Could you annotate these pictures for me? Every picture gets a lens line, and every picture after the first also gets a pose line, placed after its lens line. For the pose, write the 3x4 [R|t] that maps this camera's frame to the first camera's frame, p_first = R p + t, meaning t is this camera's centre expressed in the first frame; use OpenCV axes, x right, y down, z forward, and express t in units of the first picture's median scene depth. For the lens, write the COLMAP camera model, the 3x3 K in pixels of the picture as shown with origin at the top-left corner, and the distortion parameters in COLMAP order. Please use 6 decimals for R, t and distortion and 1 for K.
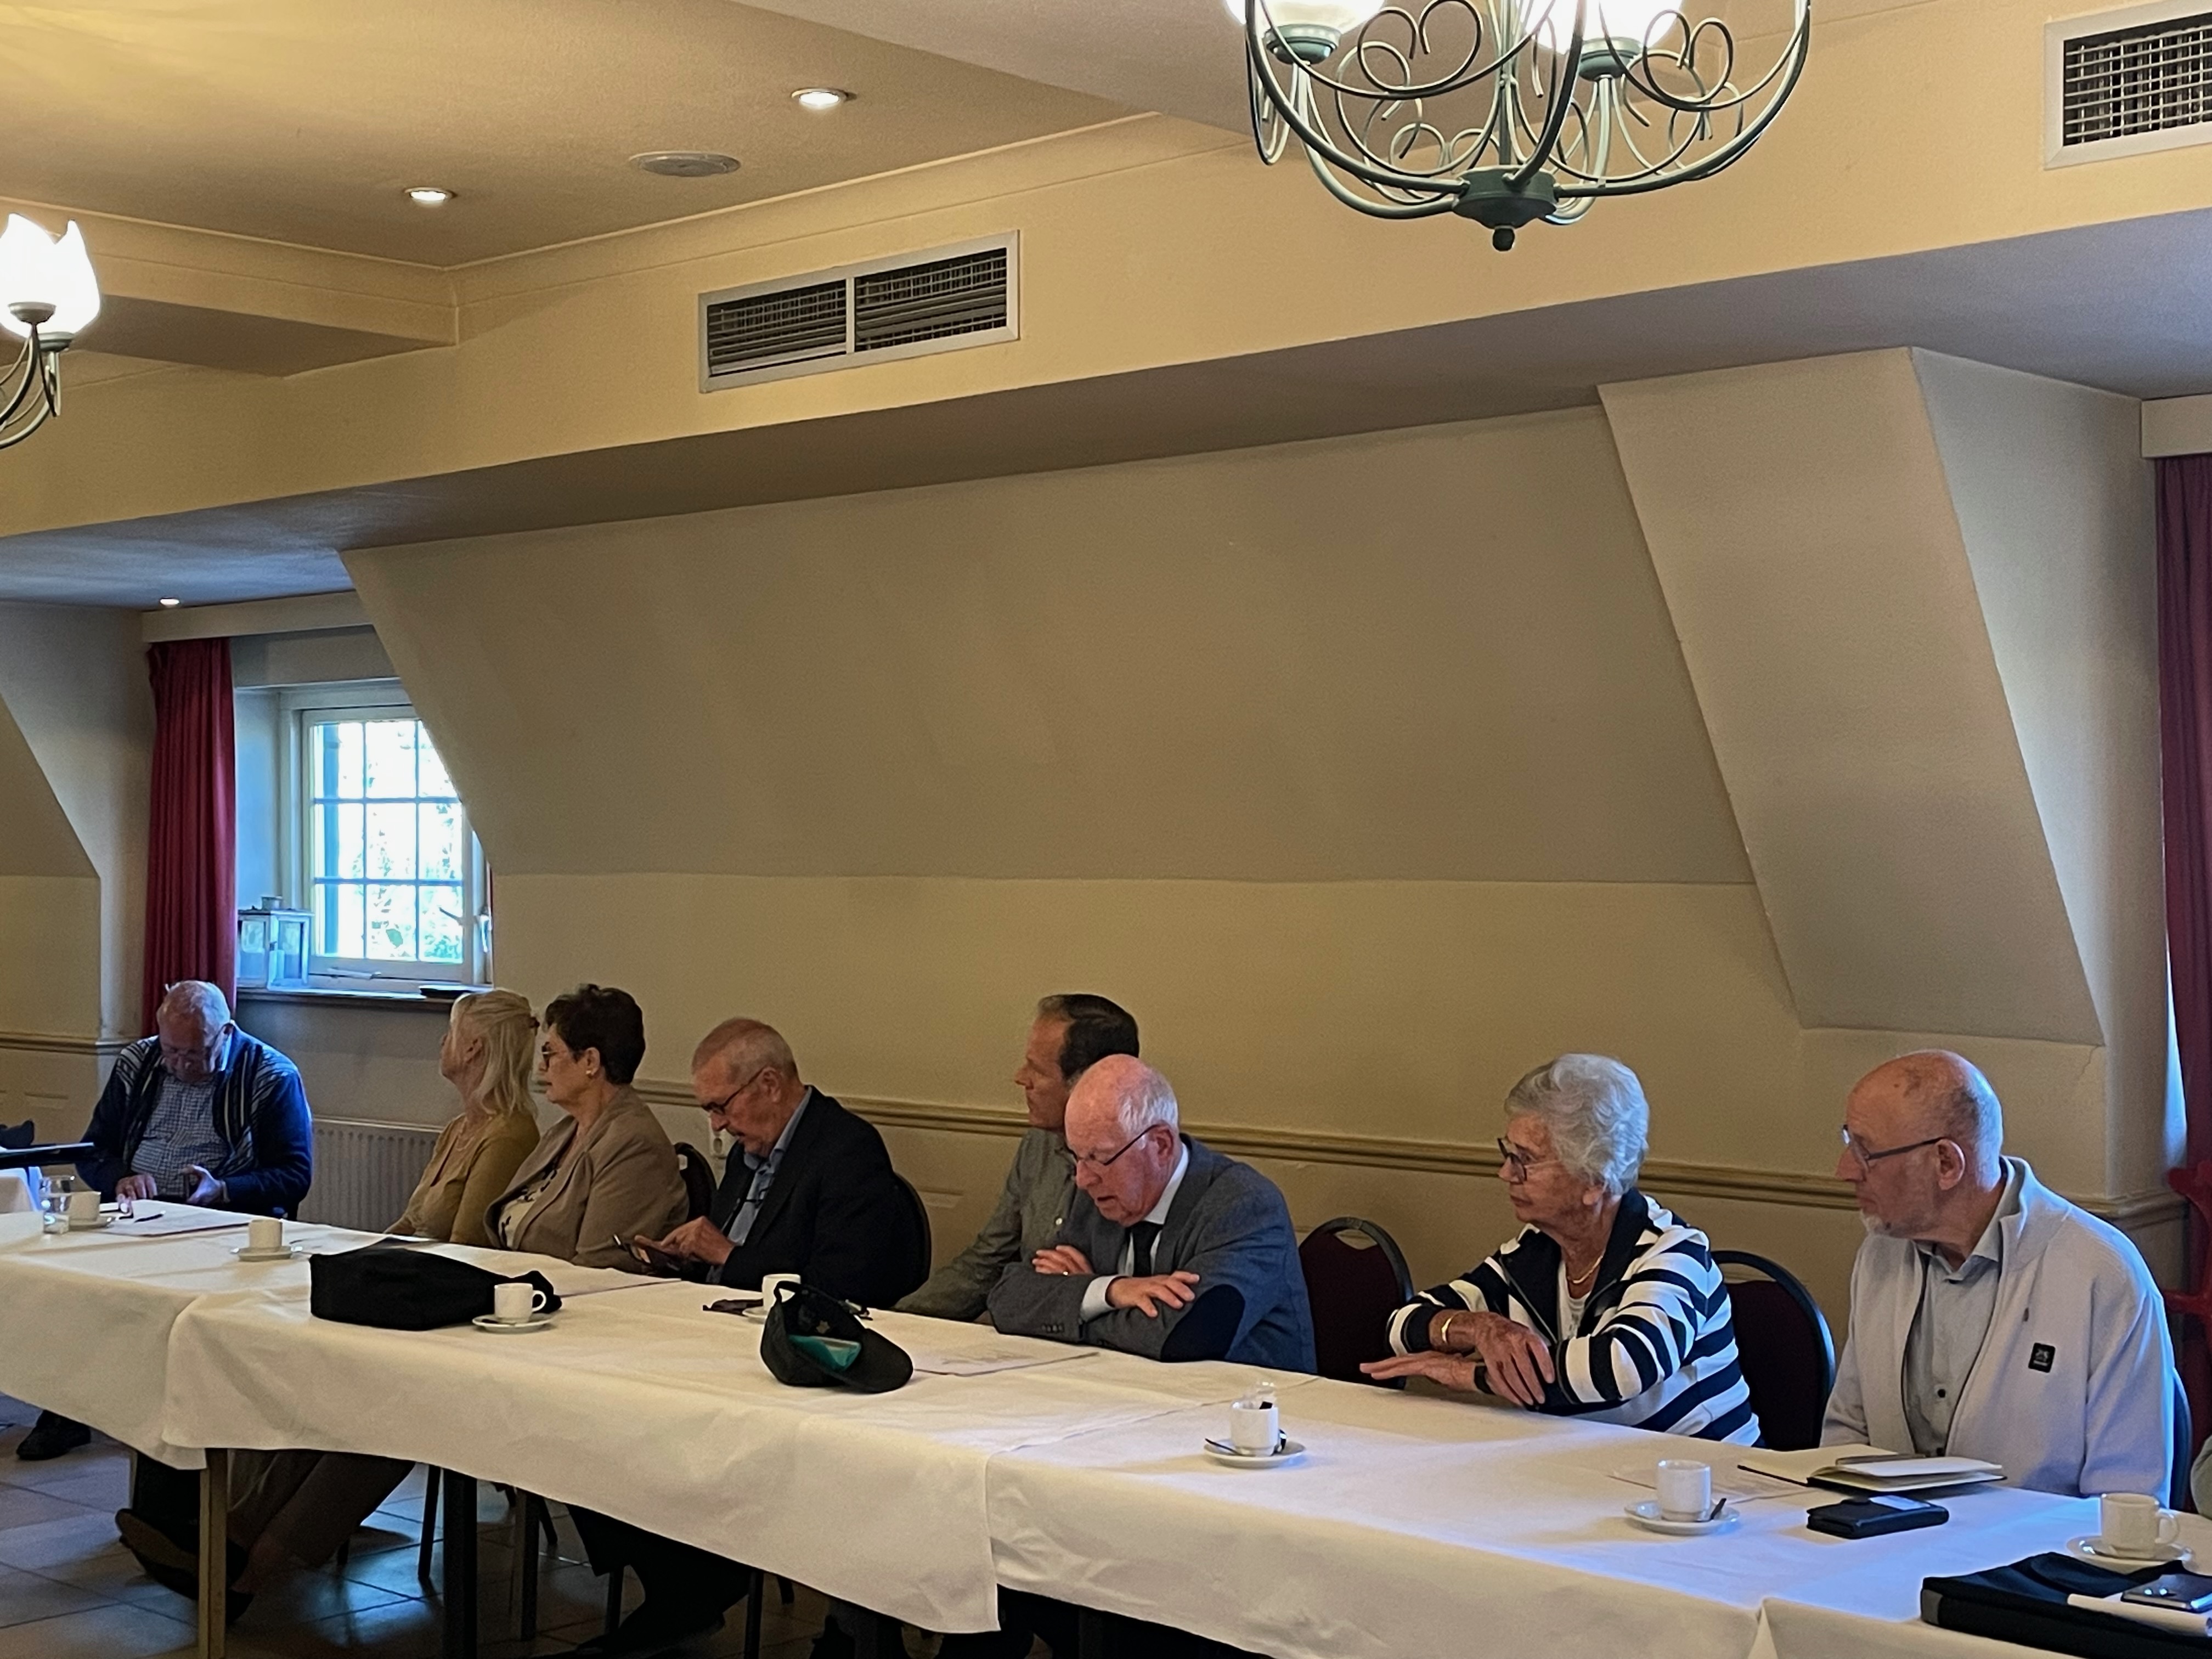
lens RADIAL K [[3083.6, 0, 1133.9], [0, 3083.6, 780.0], [0, 0, 1]] dist [0.098027, 0.000000]
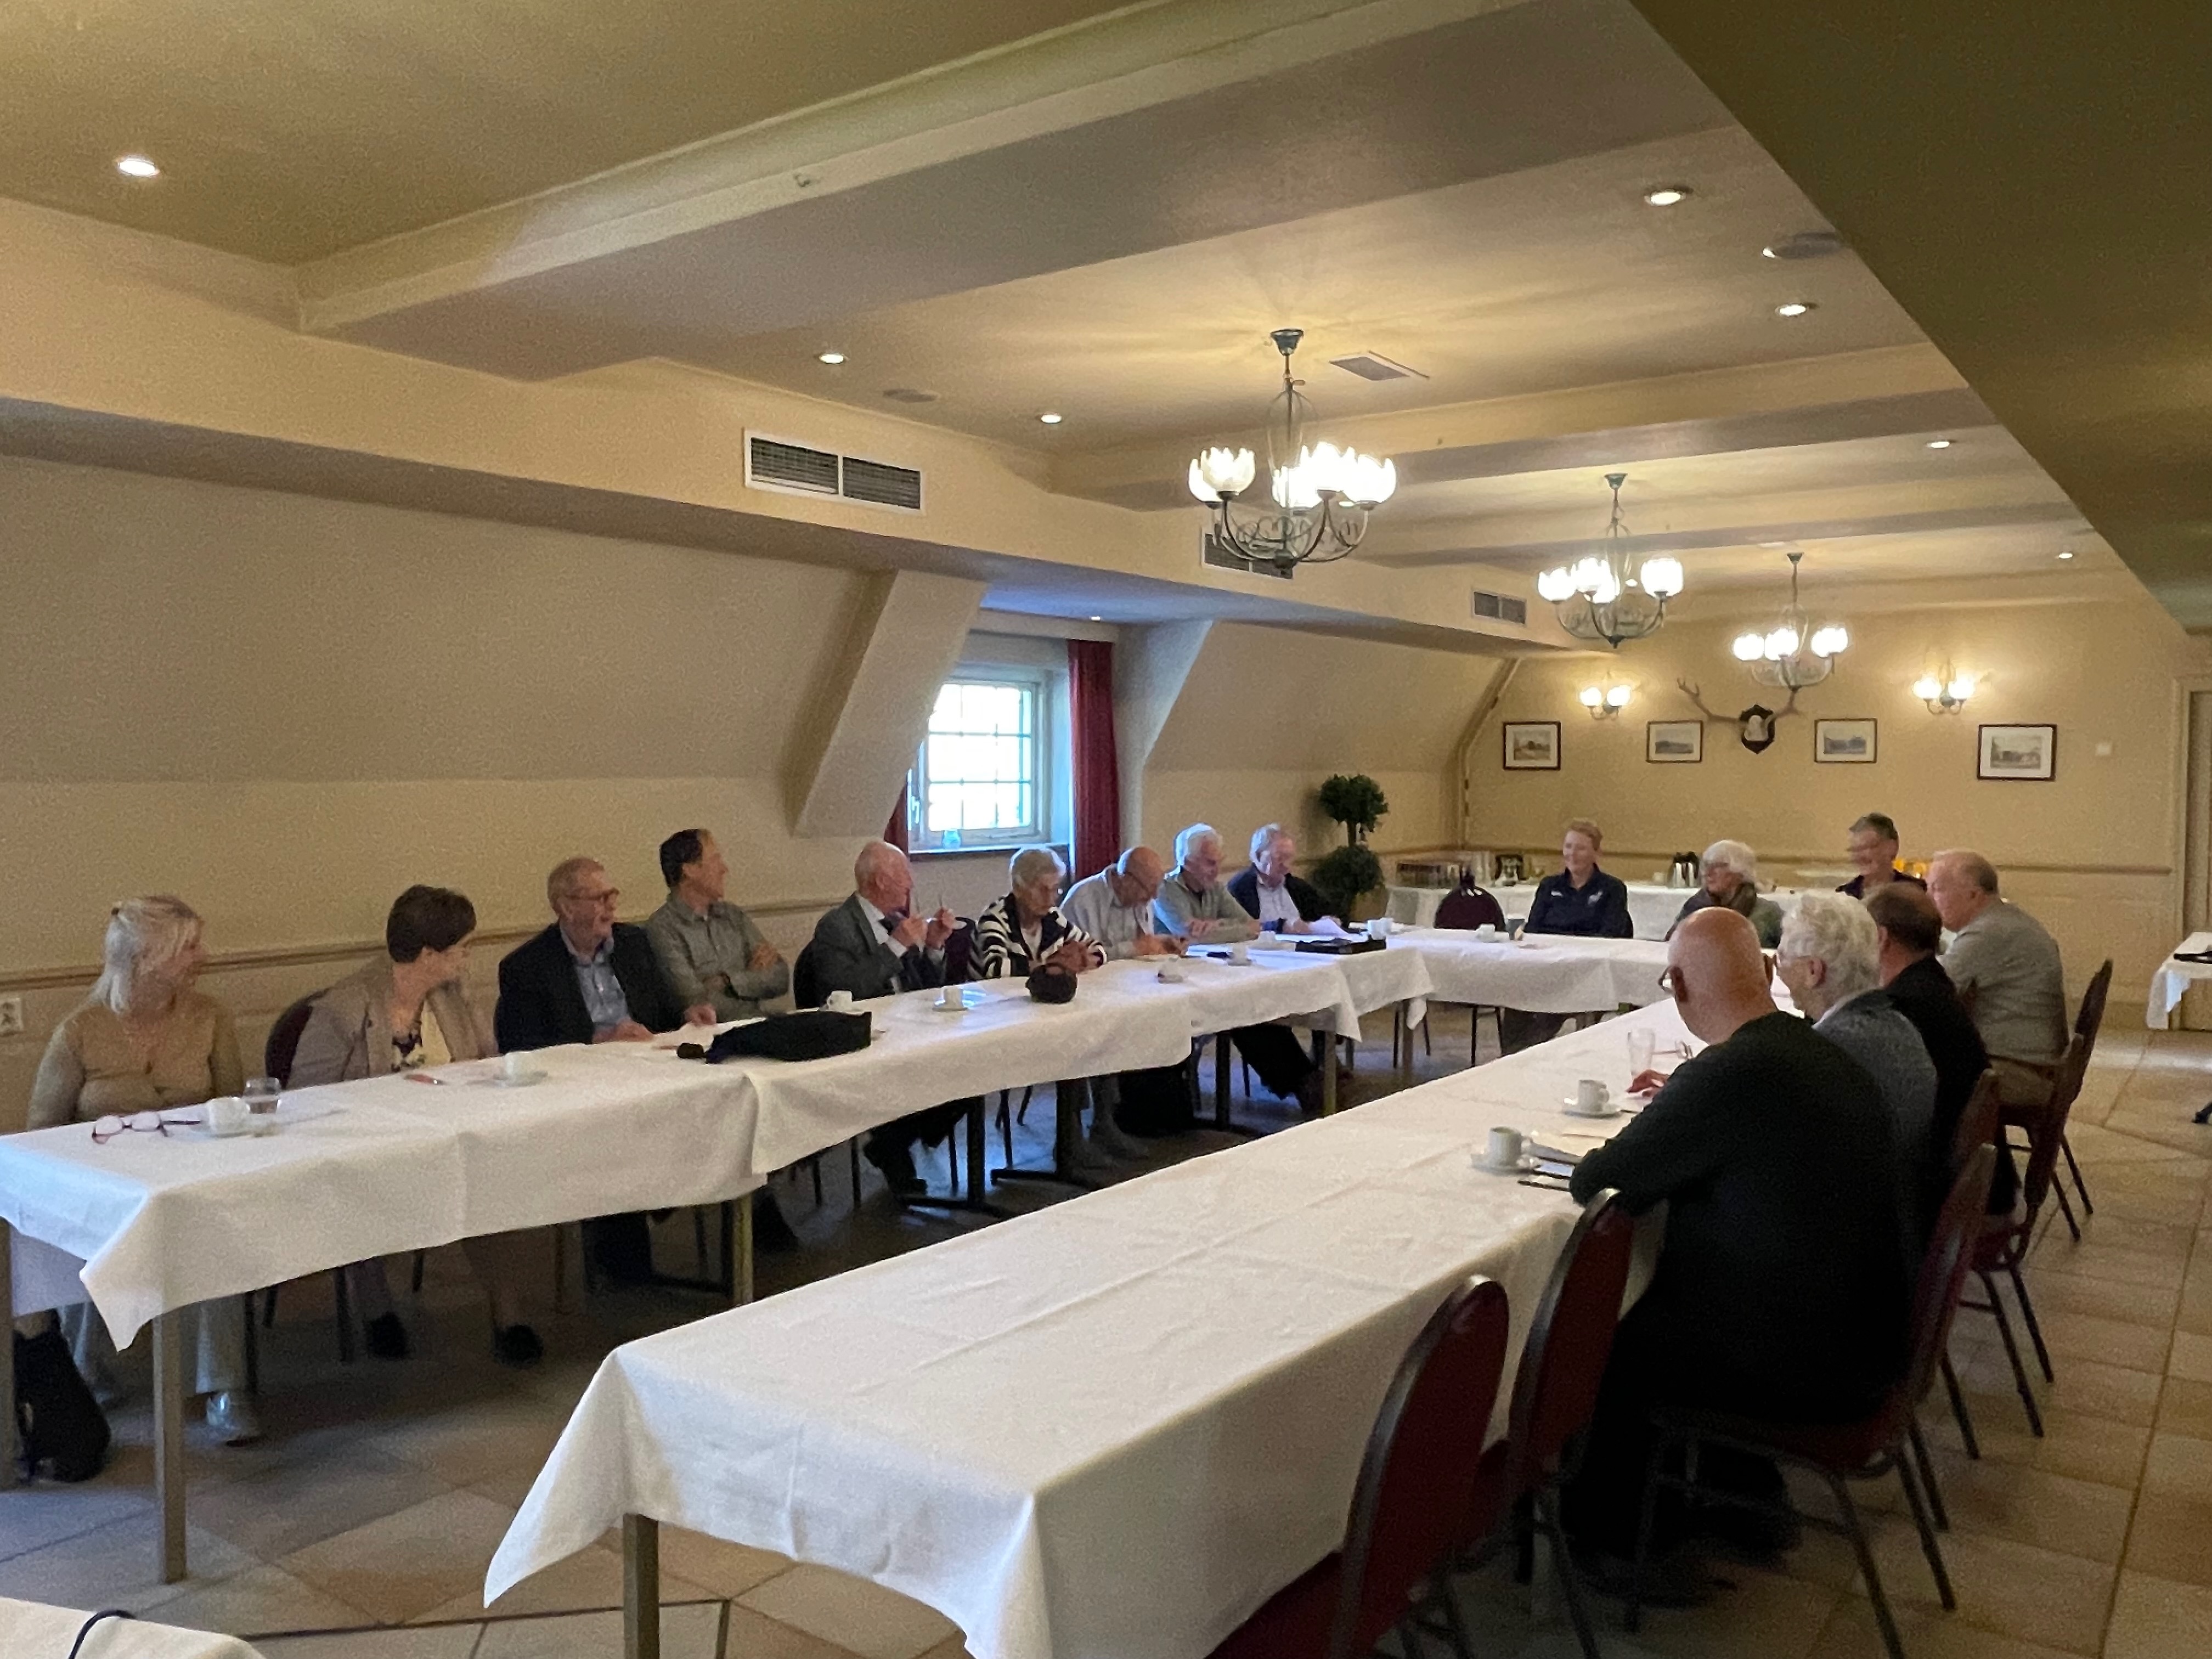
lens RADIAL K [[1676.2, 0, 1114.0], [0, 1676.2, 831.9], [0, 0, 1]] dist [0.066225, -0.032506]
pose [[-0.156920, -0.053311, 0.986171, -1.134887], [-0.028031, 0.998380, 0.049511, 0.007798], [-0.987213, -0.019874, -0.158160, 1.008494]]
